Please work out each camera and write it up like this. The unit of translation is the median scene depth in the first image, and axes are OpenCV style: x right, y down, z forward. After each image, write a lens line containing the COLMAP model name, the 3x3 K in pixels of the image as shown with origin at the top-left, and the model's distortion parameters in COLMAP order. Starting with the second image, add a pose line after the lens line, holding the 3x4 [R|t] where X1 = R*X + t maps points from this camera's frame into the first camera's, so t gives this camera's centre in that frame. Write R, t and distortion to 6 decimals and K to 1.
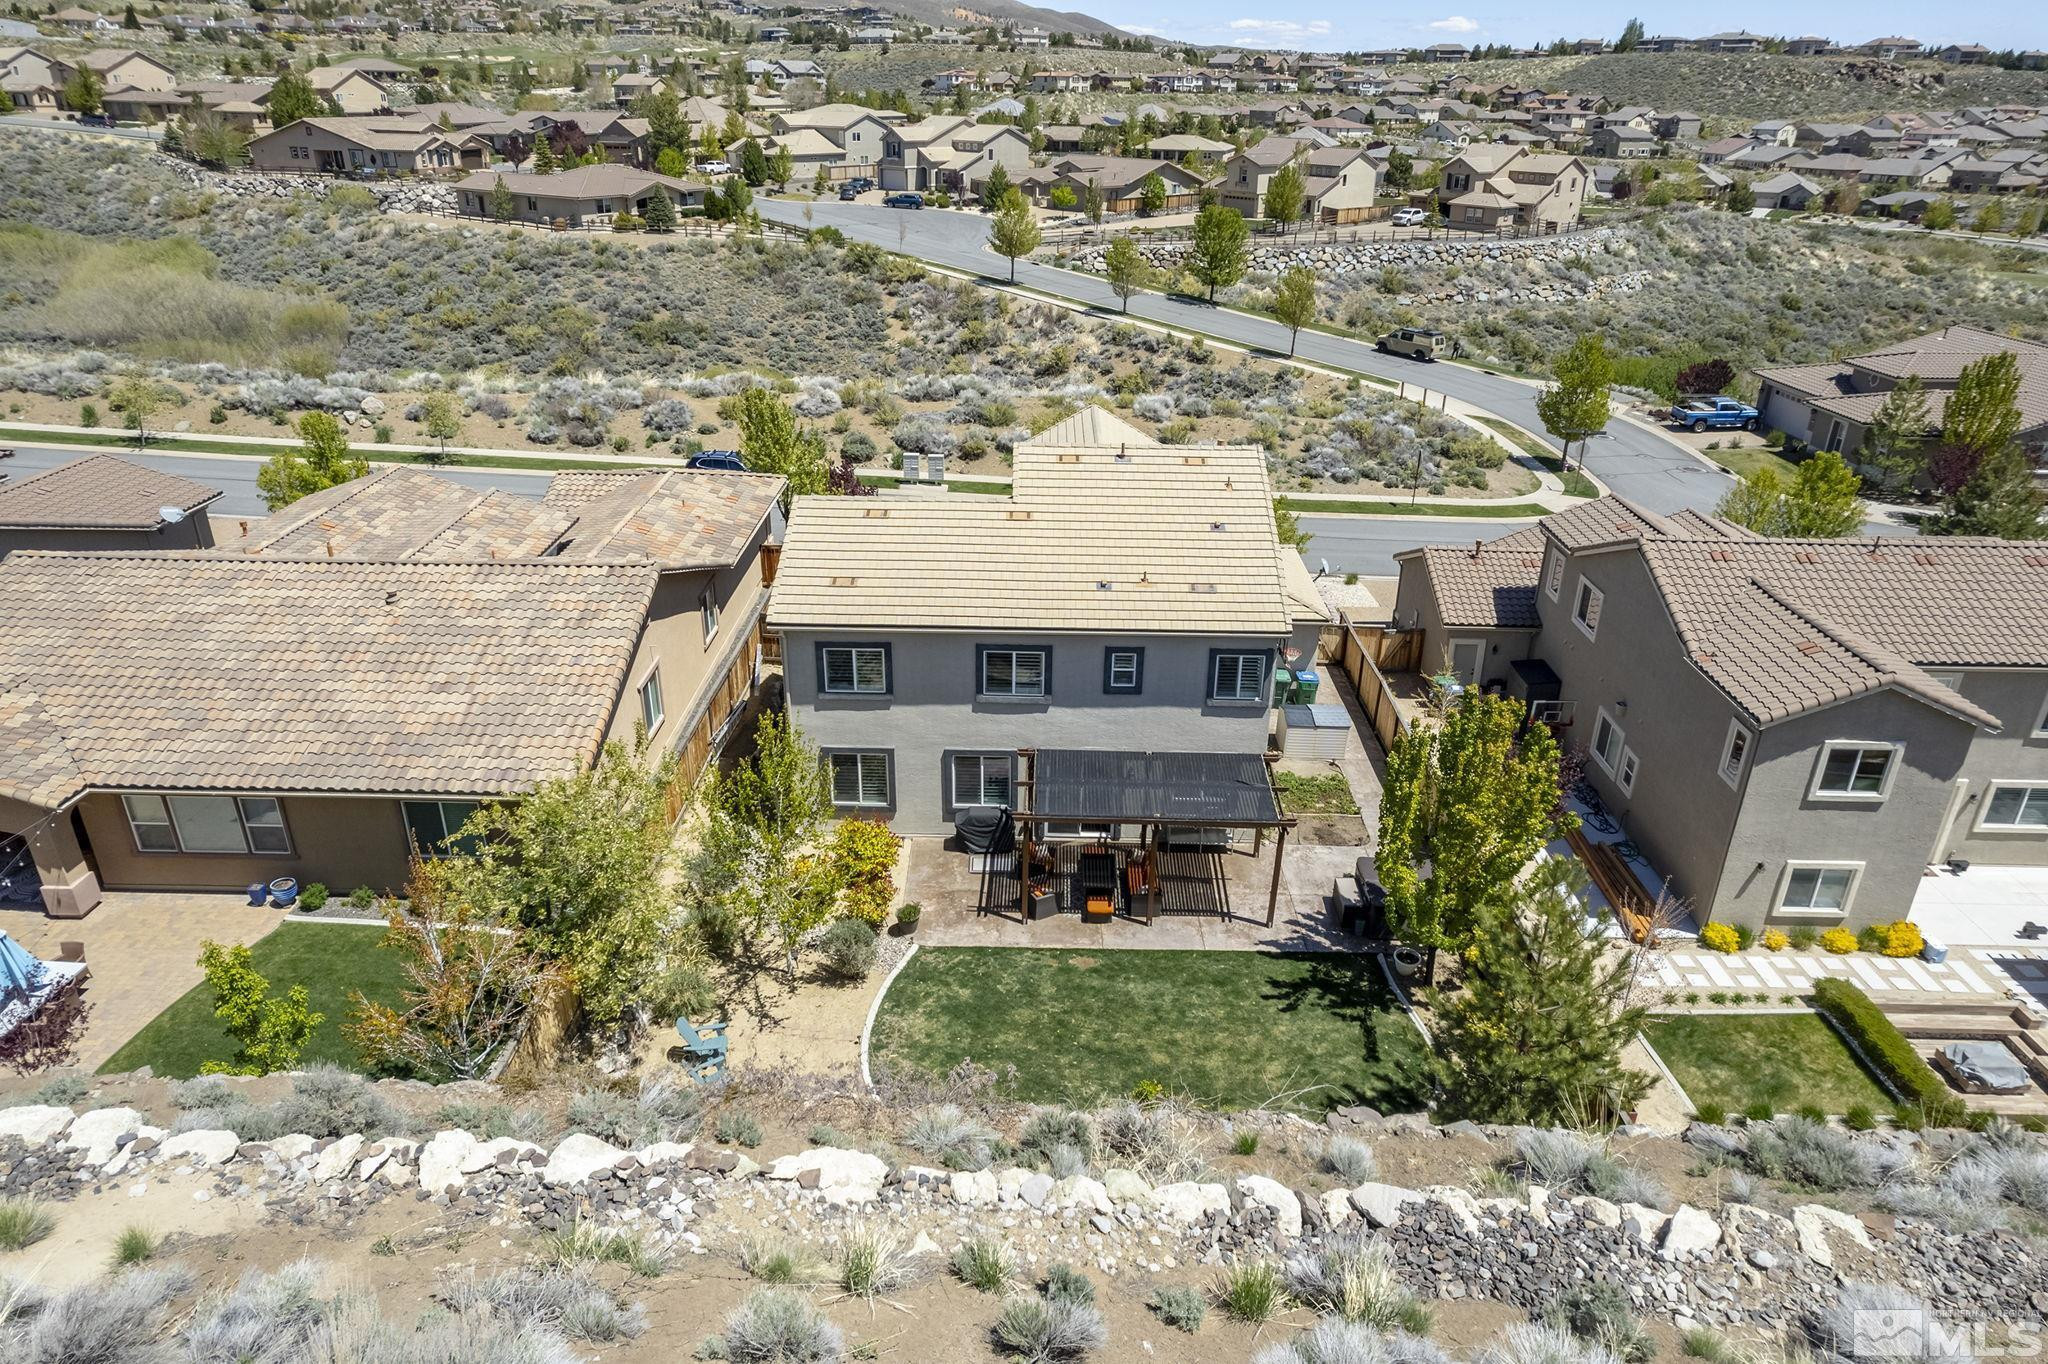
lens RADIAL K [[1317.2, 0, 1046.5], [0, 1317.2, 693.8], [0, 0, 1]] dist [-0.053128, 0.054080]
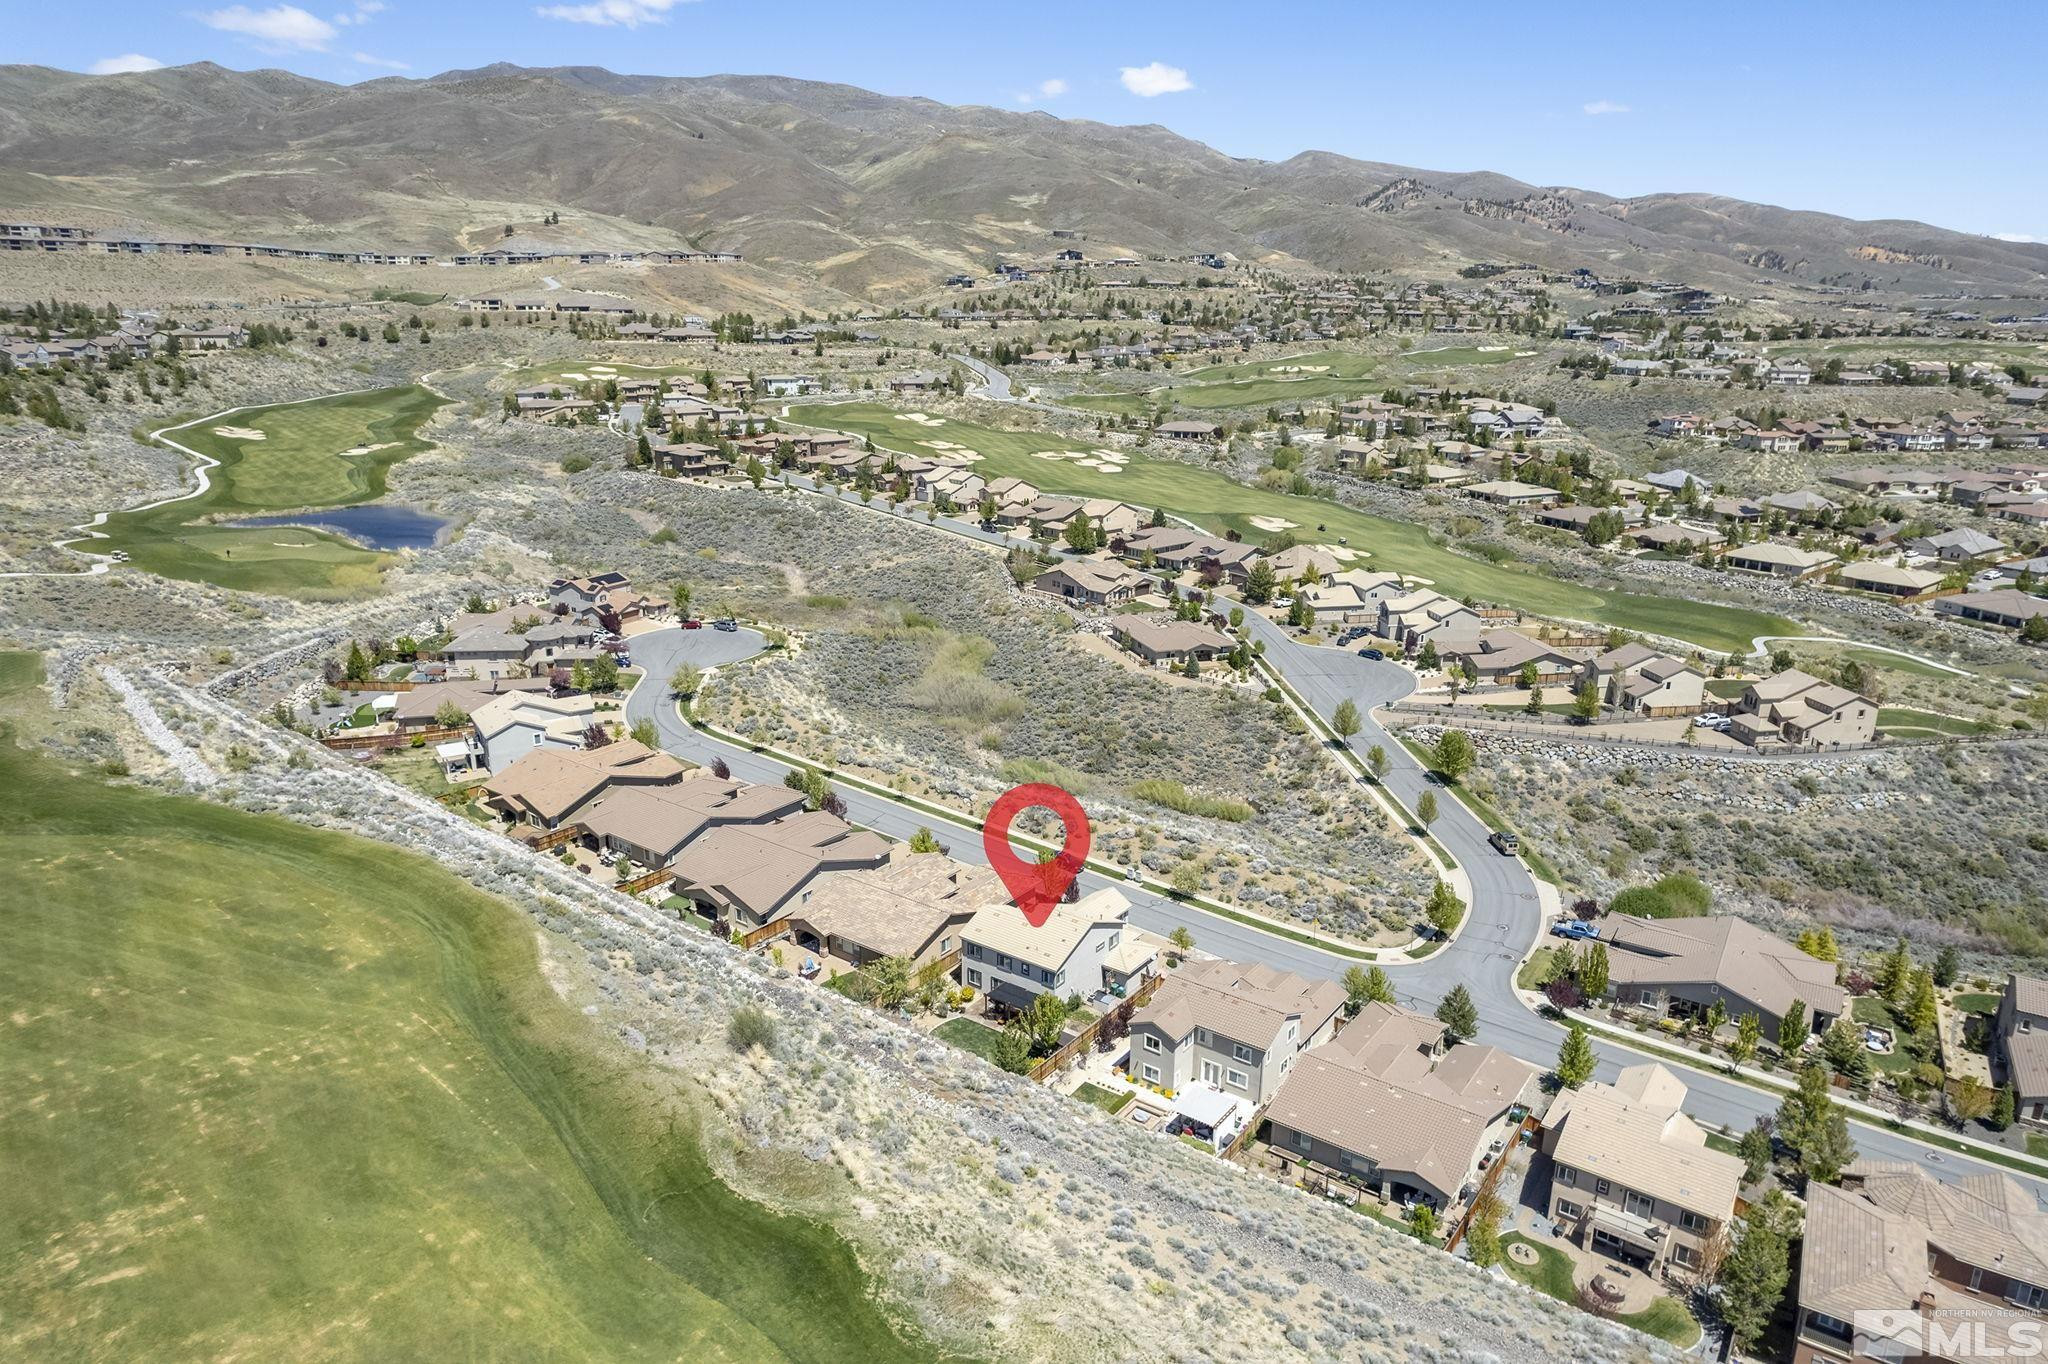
lens RADIAL K [[1317.2, 0, 1032.5], [0, 1317.2, 675.7], [0, 0, 1]] dist [-0.053128, 0.054080]
pose [[0.815237, 0.157013, -0.557437, 0.425441], [-0.245810, 0.965353, -0.087580, -0.105126], [0.524372, 0.208422, 0.825587, -0.495084]]
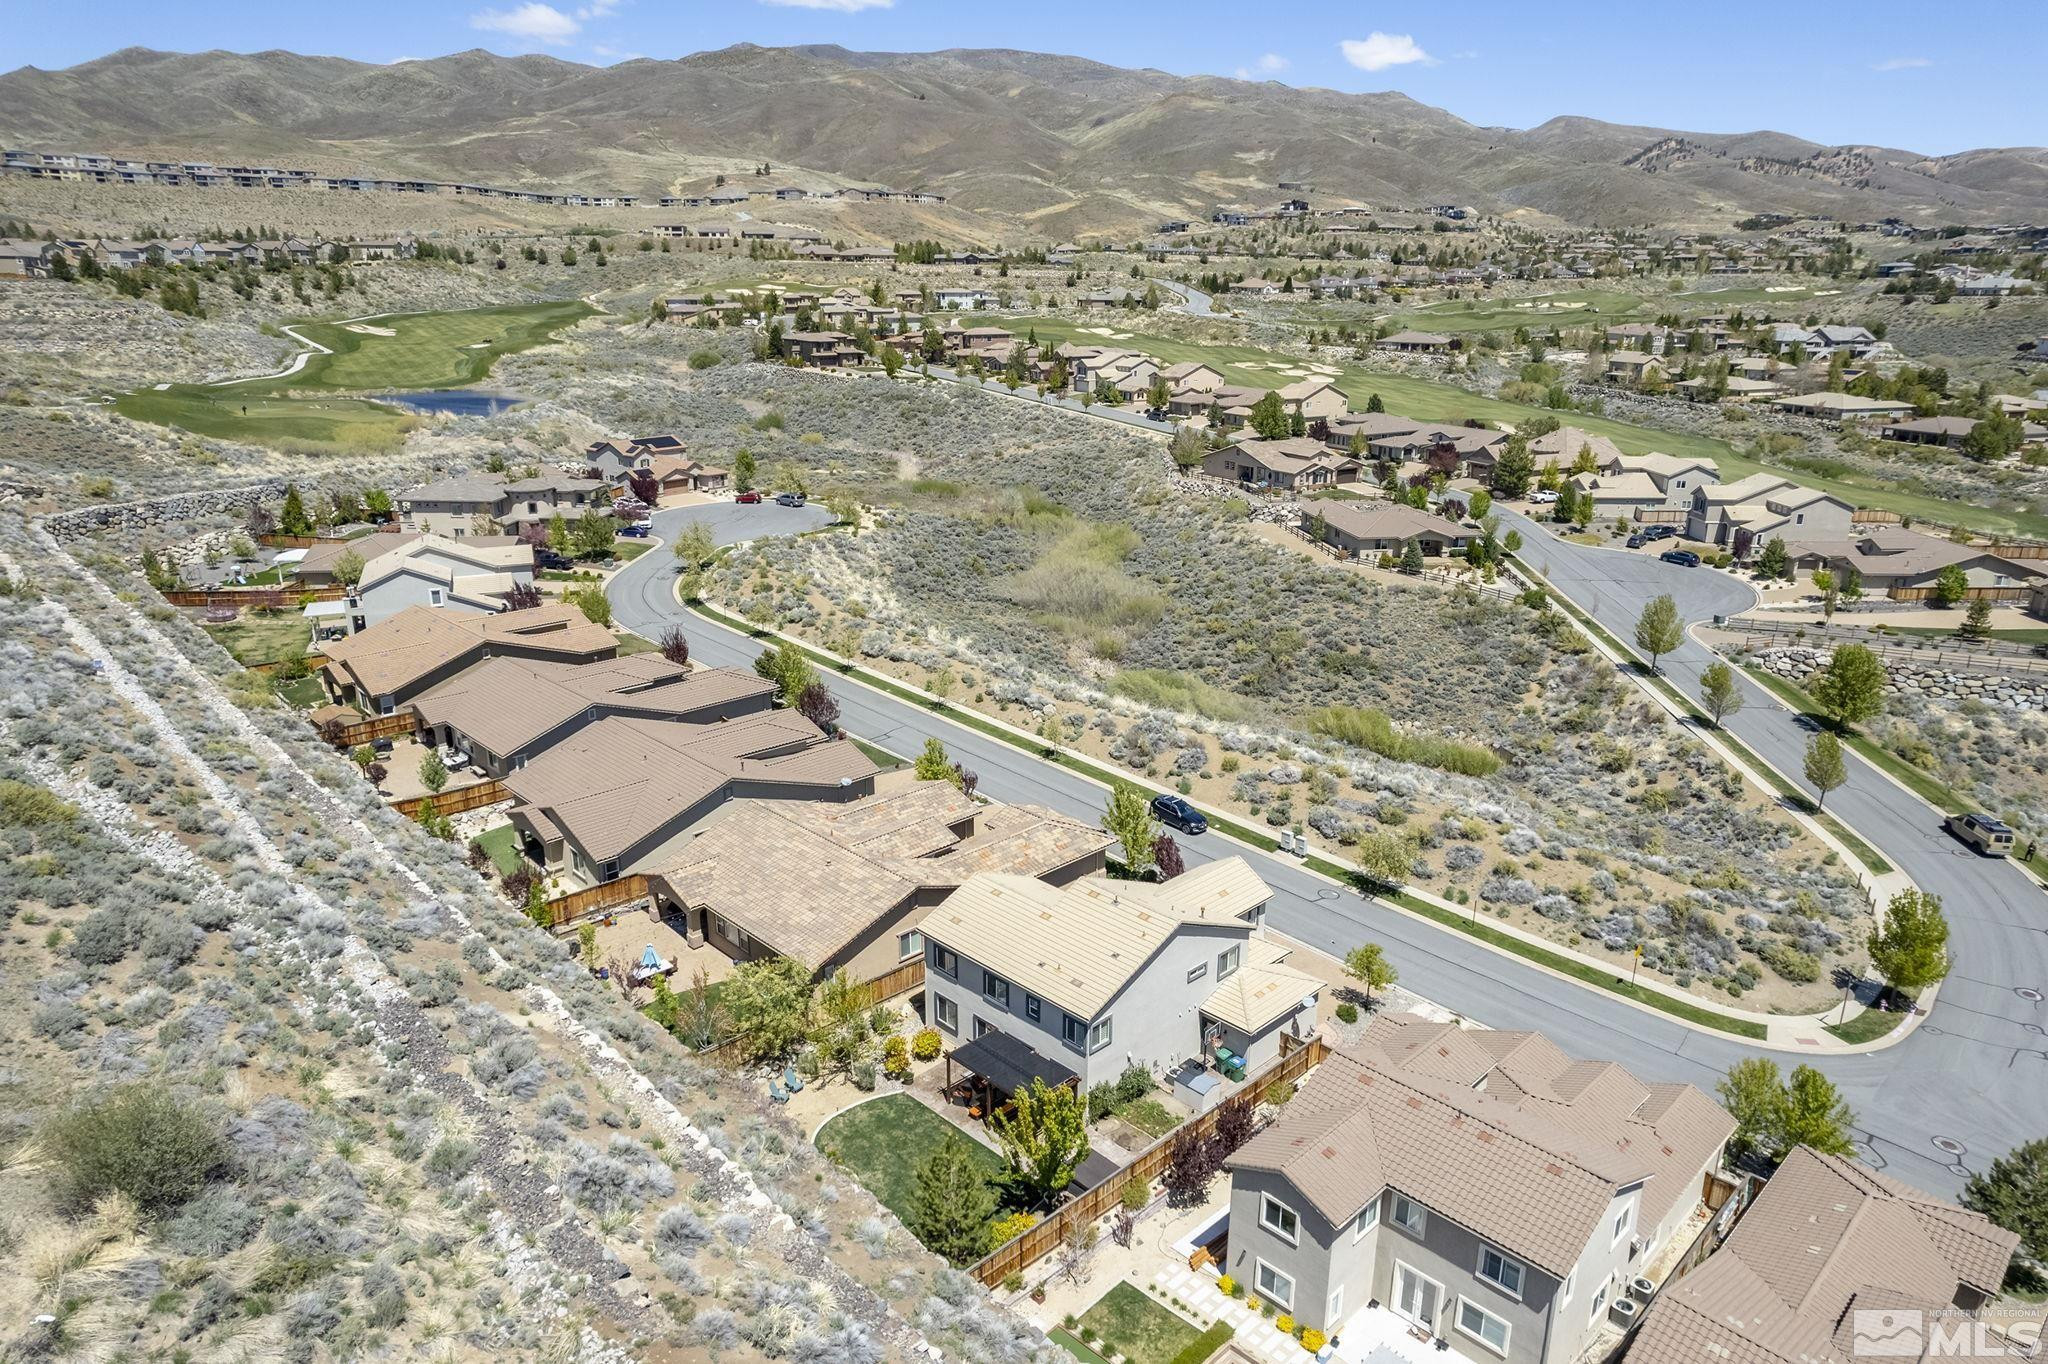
lens RADIAL K [[1317.2, 0, 1024.2], [0, 1317.2, 680.7], [0, 0, 1]] dist [-0.053128, 0.054080]
pose [[0.705881, 0.202075, -0.678894, 0.248864], [-0.298725, 0.953967, -0.026648, -0.083219], [0.642258, 0.221613, 0.733753, -0.113737]]
